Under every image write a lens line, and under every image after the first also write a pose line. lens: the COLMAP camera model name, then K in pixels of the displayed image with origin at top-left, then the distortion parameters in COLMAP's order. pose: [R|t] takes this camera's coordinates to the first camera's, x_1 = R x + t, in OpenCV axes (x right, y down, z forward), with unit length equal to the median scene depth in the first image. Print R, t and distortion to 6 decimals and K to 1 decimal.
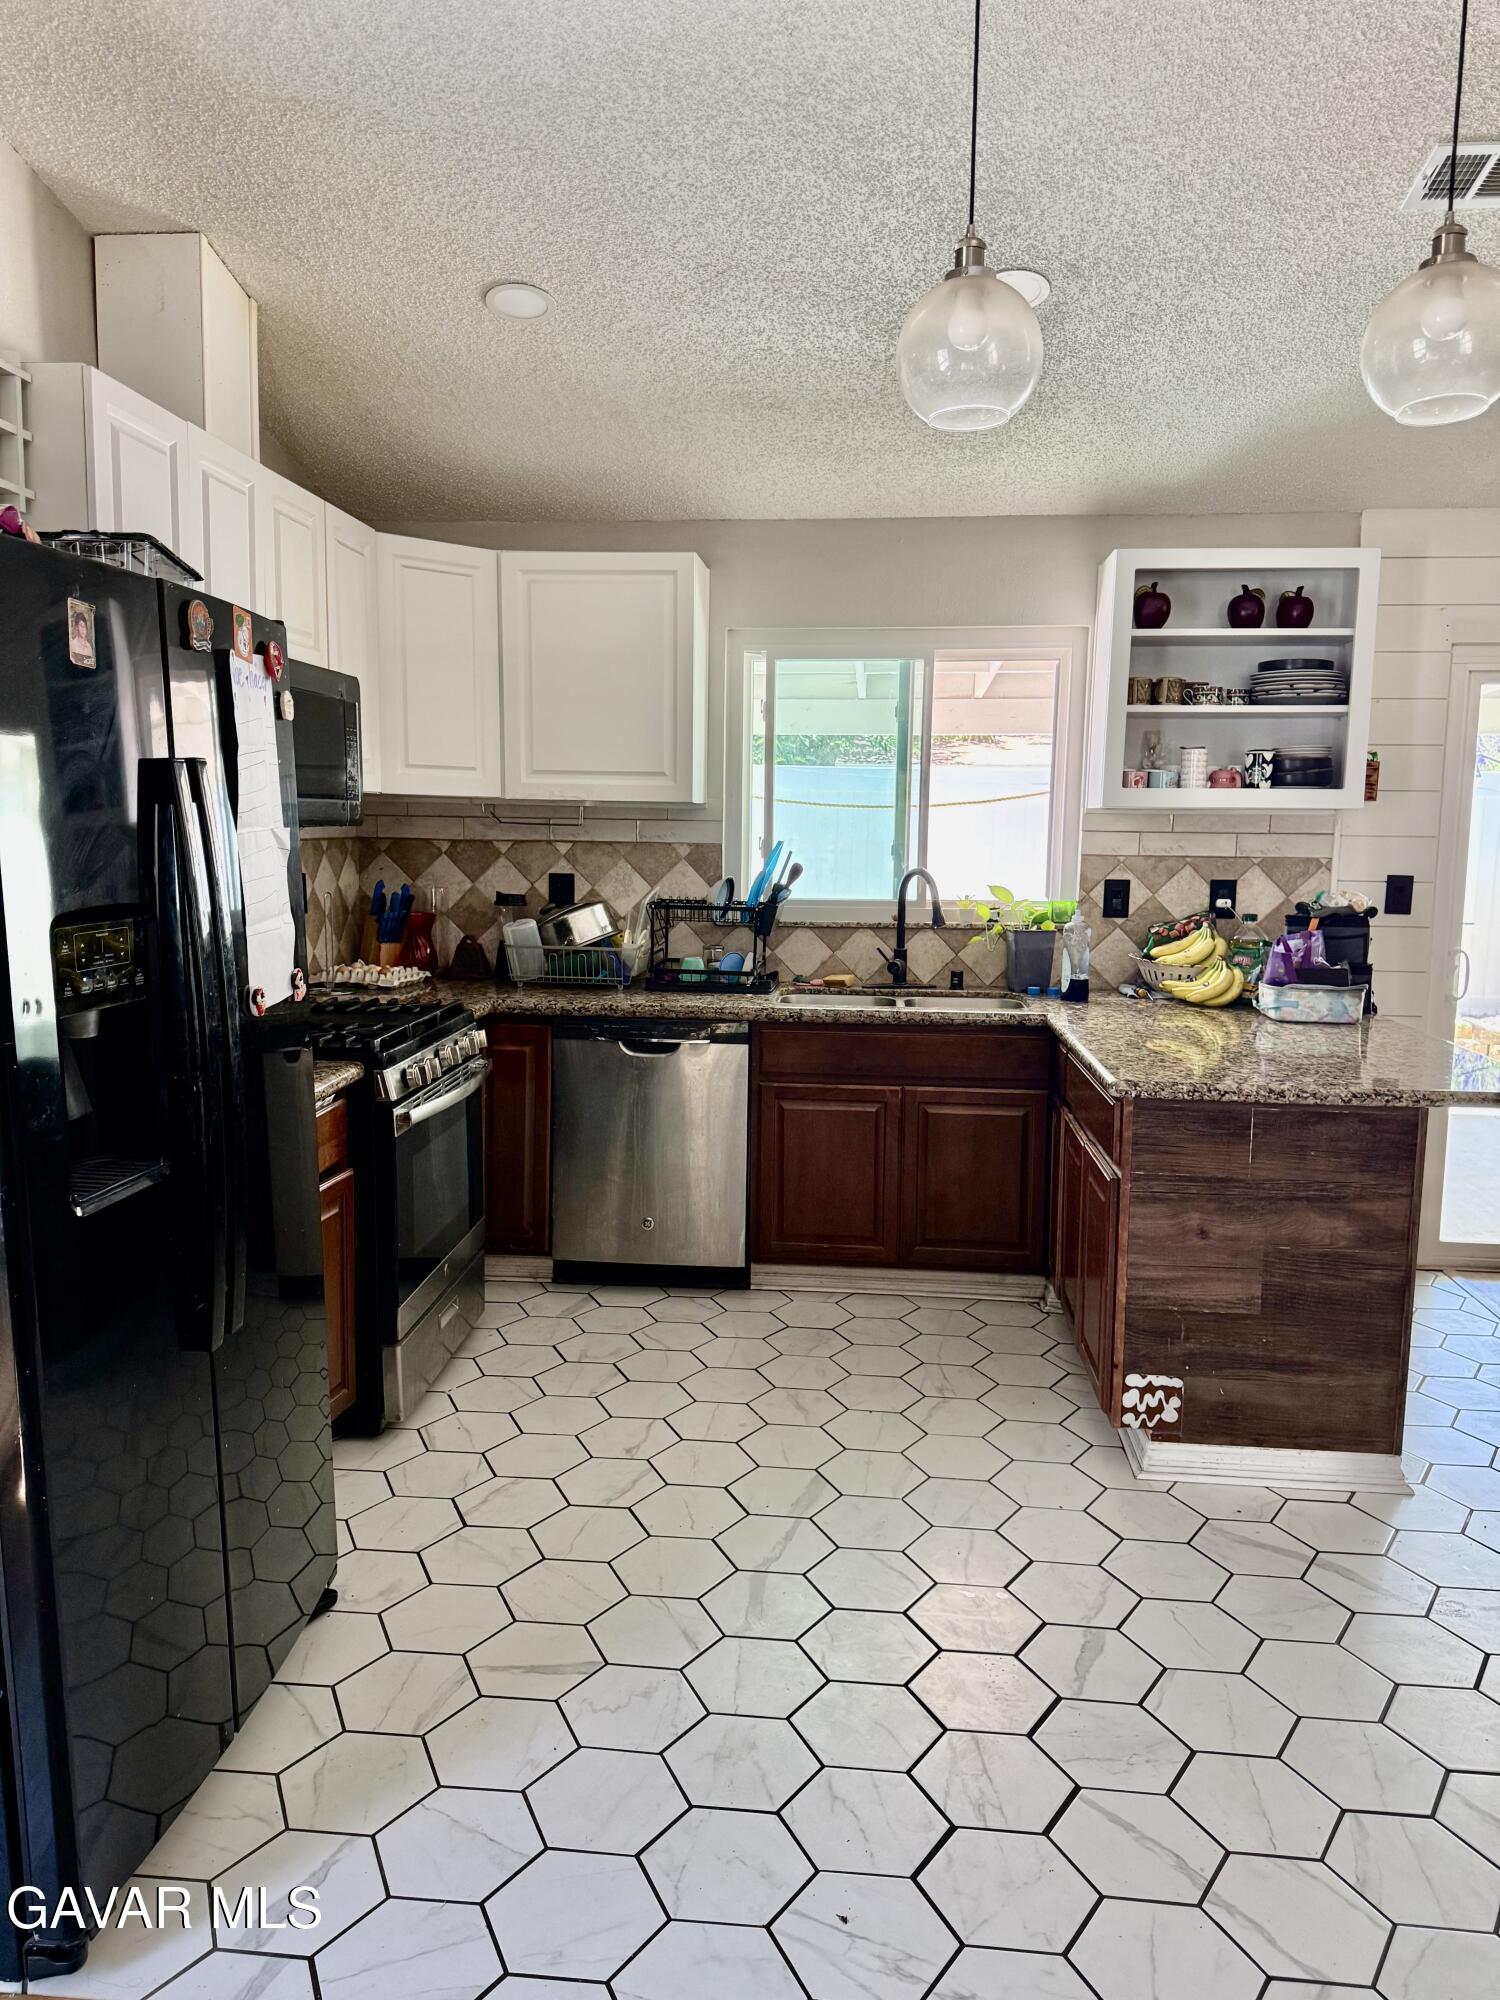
lens RADIAL K [[1401.4, 0, 751.6], [0, 1401.4, 1007.0], [0, 0, 1]] dist [0.130257, -0.259082]
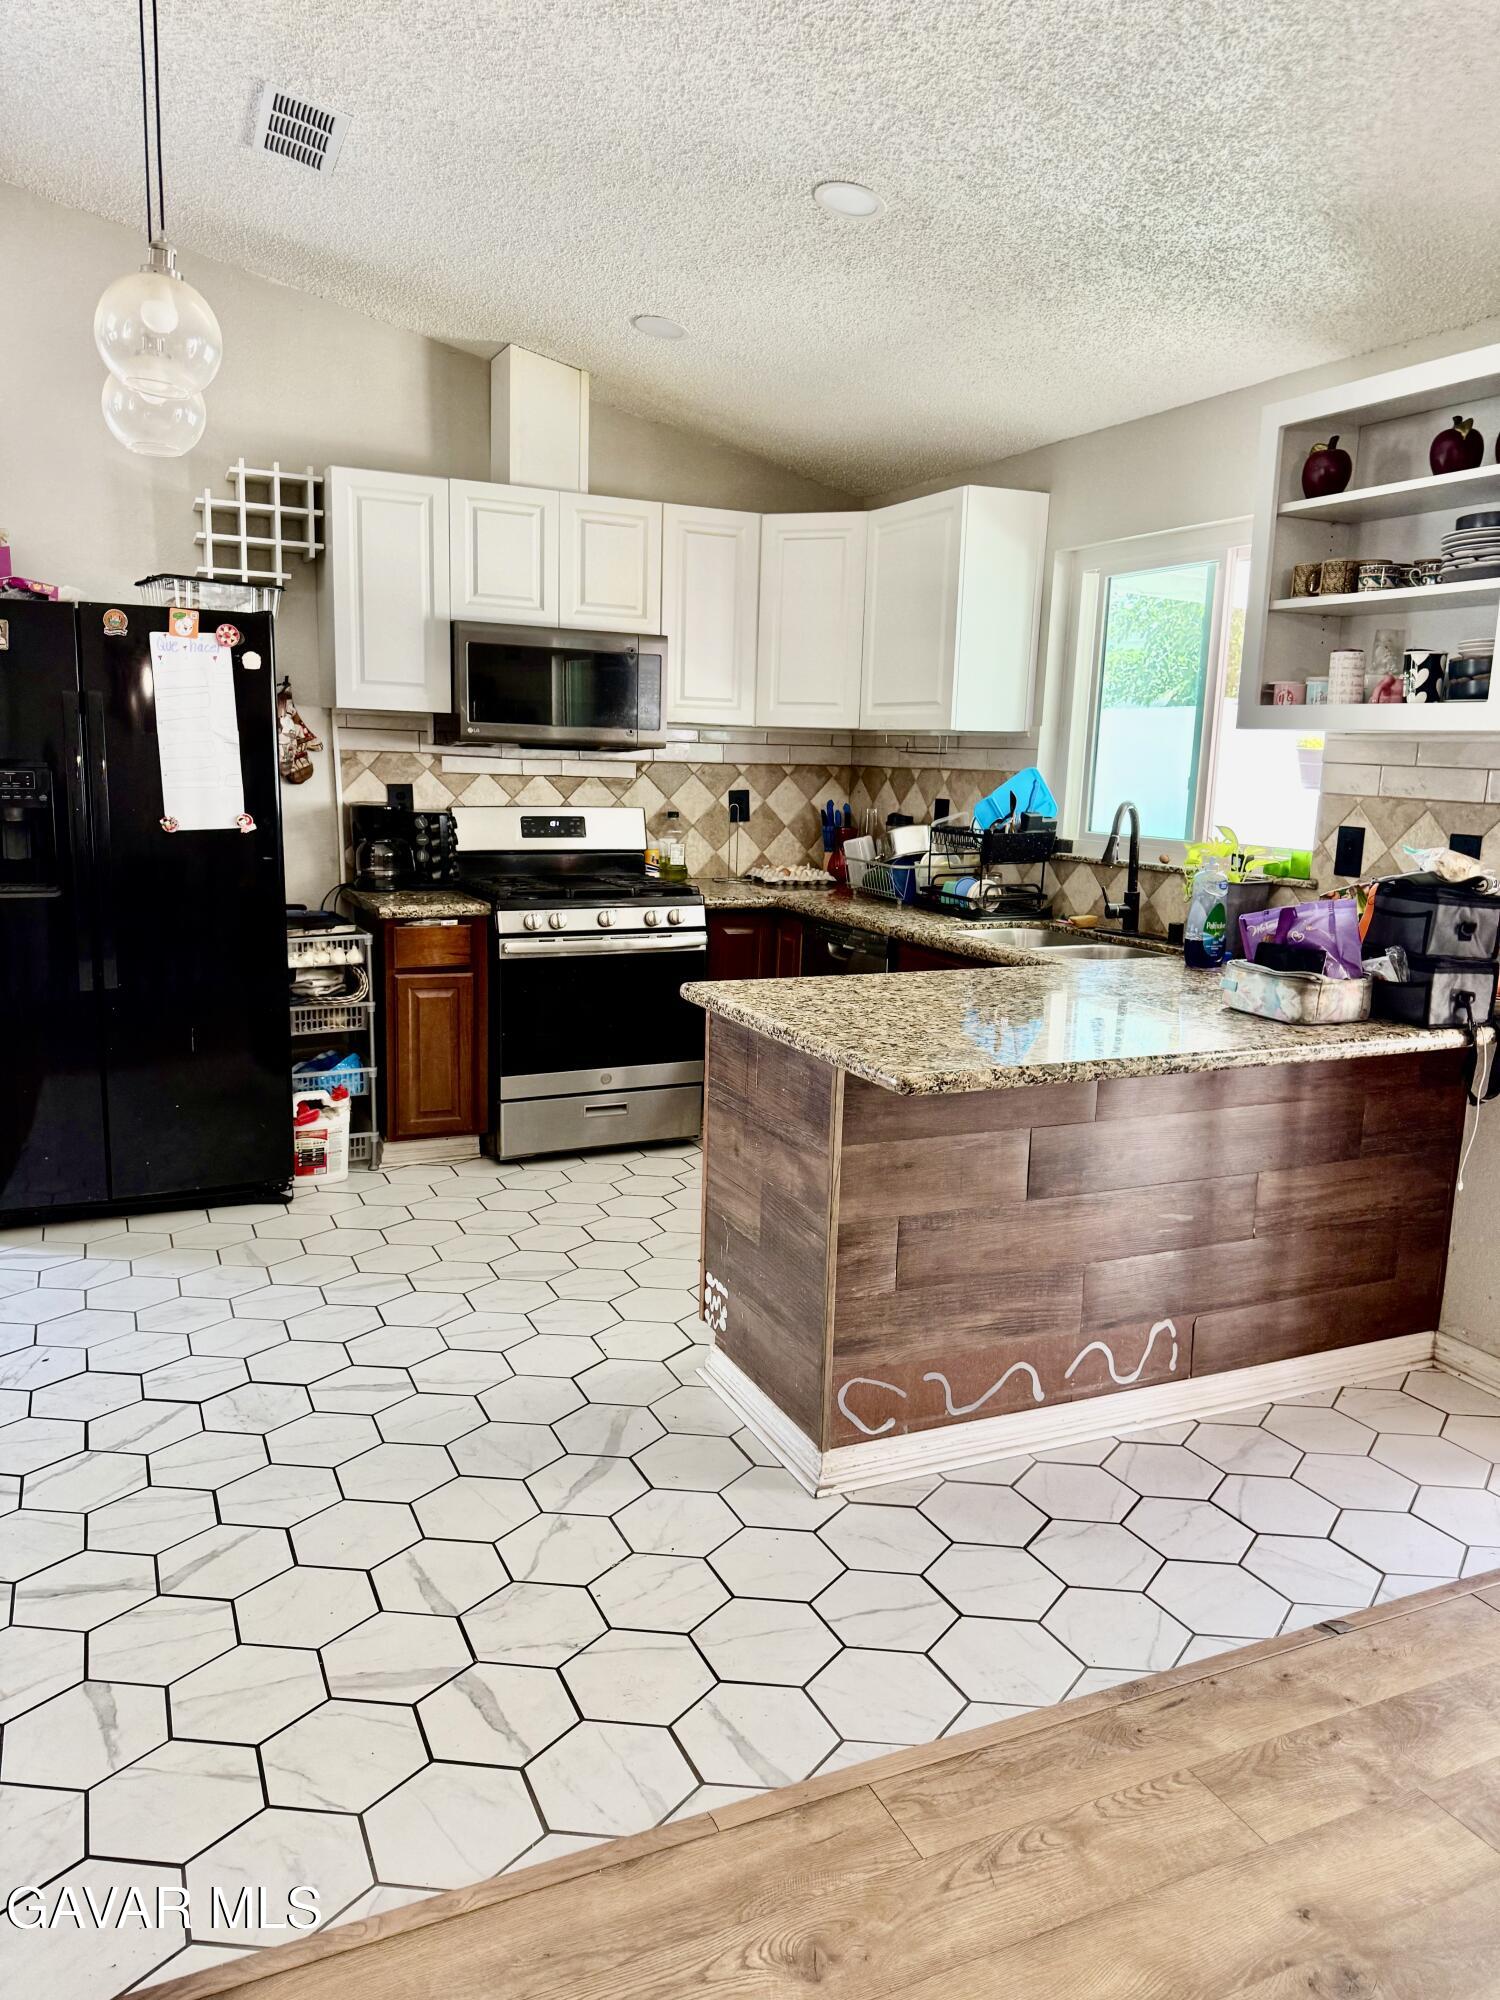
lens RADIAL K [[1401.4, 0, 751.6], [0, 1401.4, 1007.0], [0, 0, 1]] dist [0.130257, -0.259082]
pose [[0.505816, 0.158228, -0.848006, 0.794284], [-0.135567, 0.985400, 0.103001, -0.030452], [0.851922, 0.062862, 0.519882, 0.339450]]
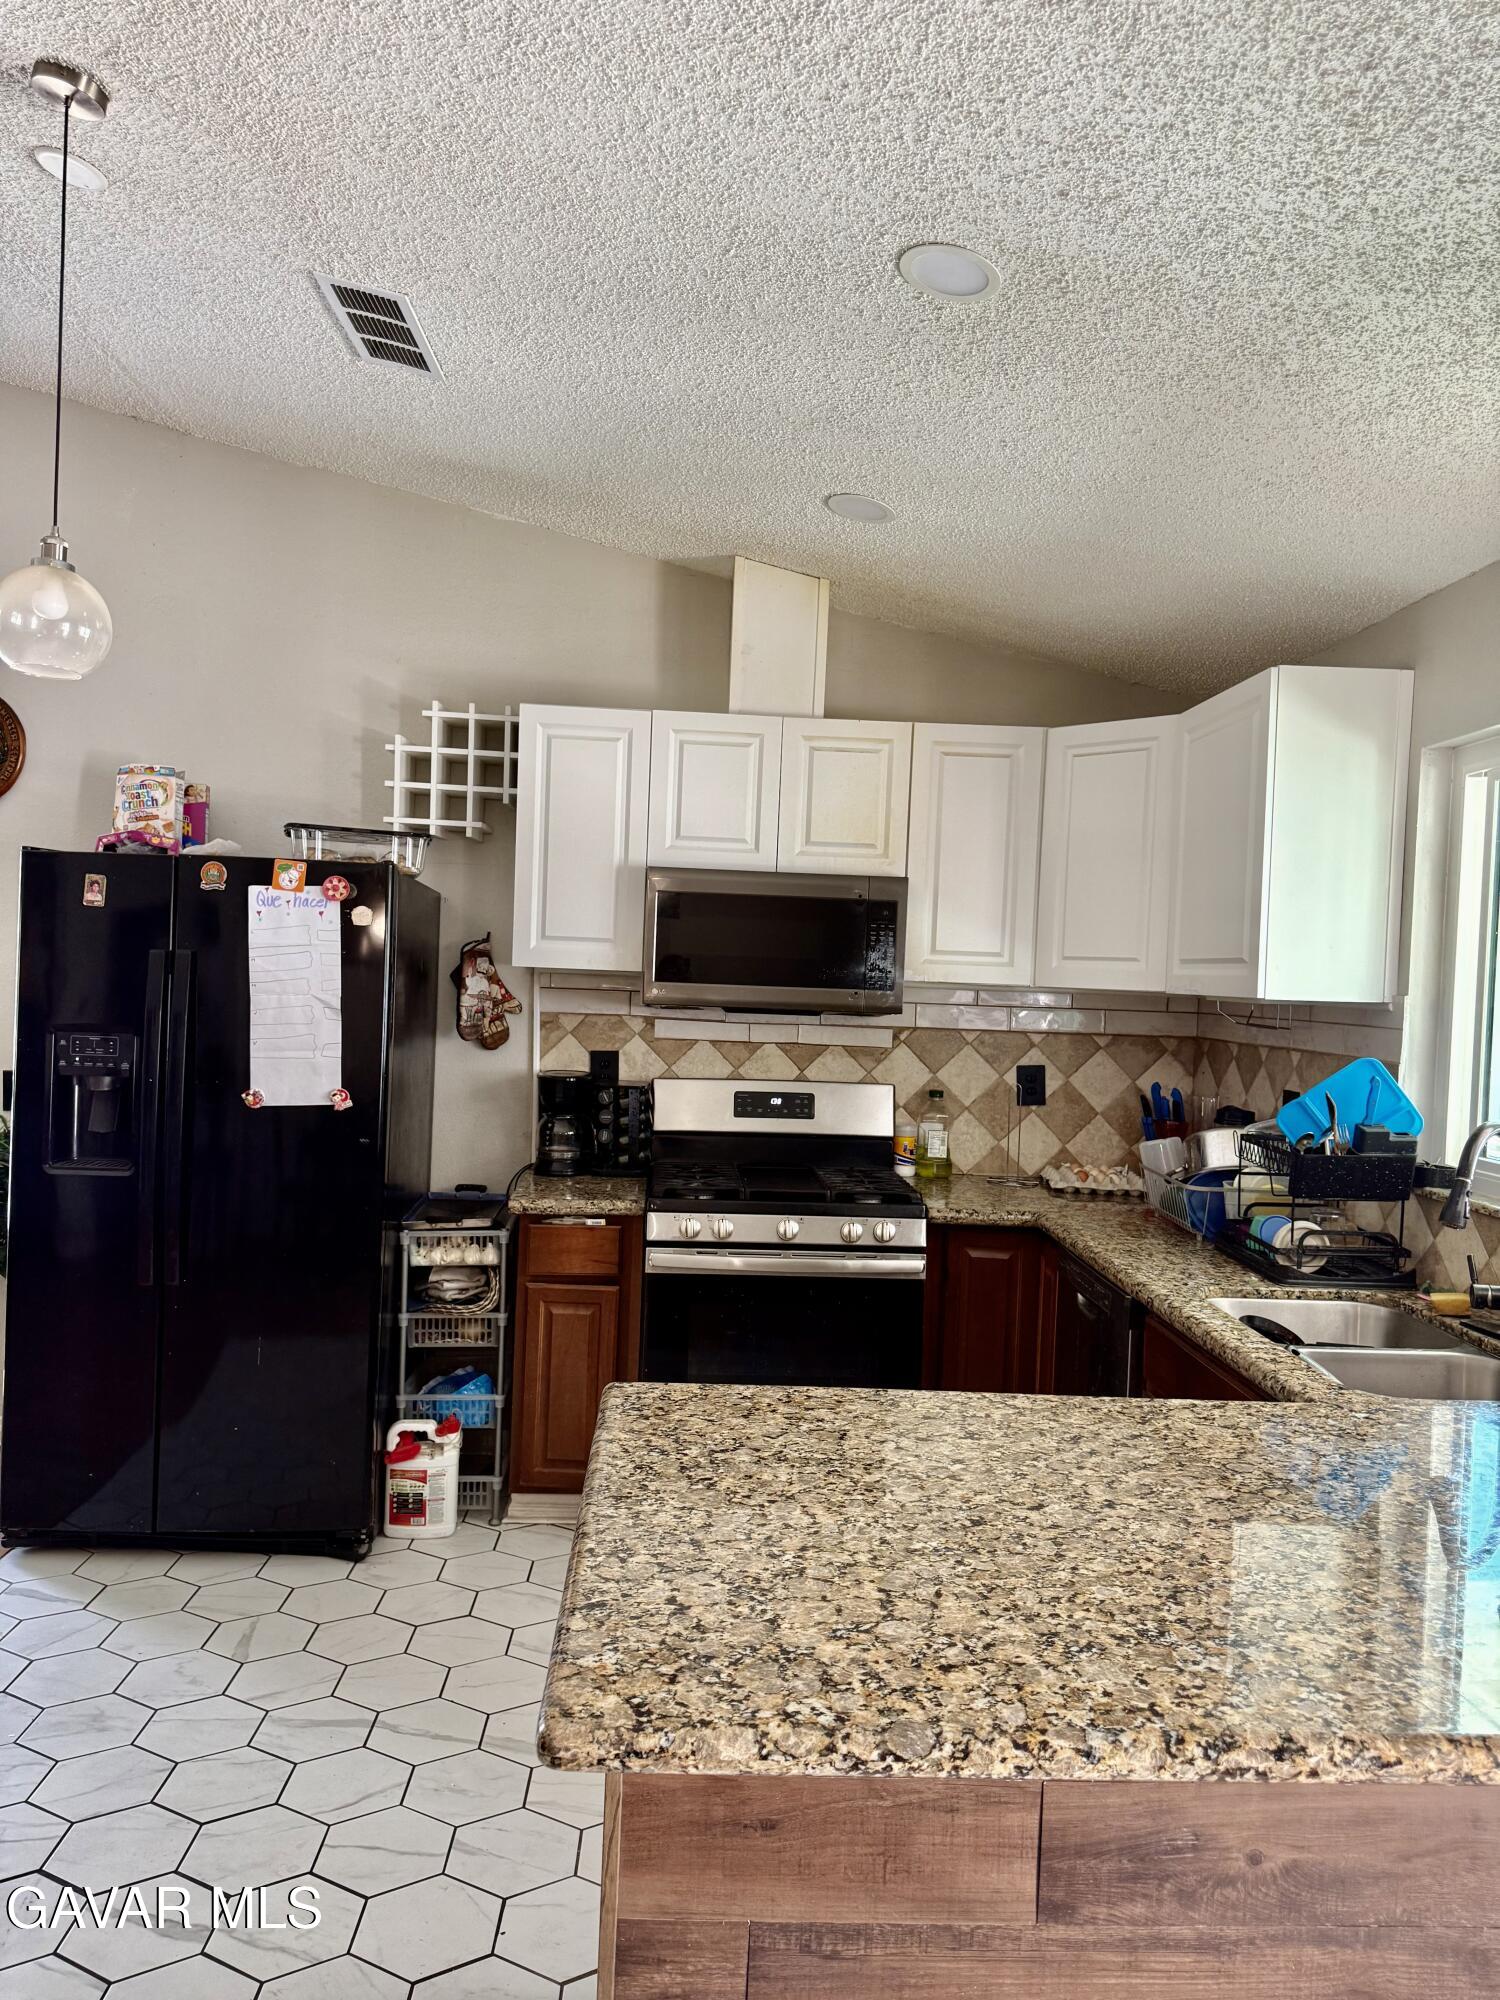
lens RADIAL K [[1401.4, 0, 751.6], [0, 1401.4, 1007.0], [0, 0, 1]] dist [0.130257, -0.259082]
pose [[0.132034, 0.017066, -0.991098, 0.641192], [-0.166257, 0.986069, -0.005169, -0.093276], [0.977203, 0.165460, 0.133032, 0.641763]]
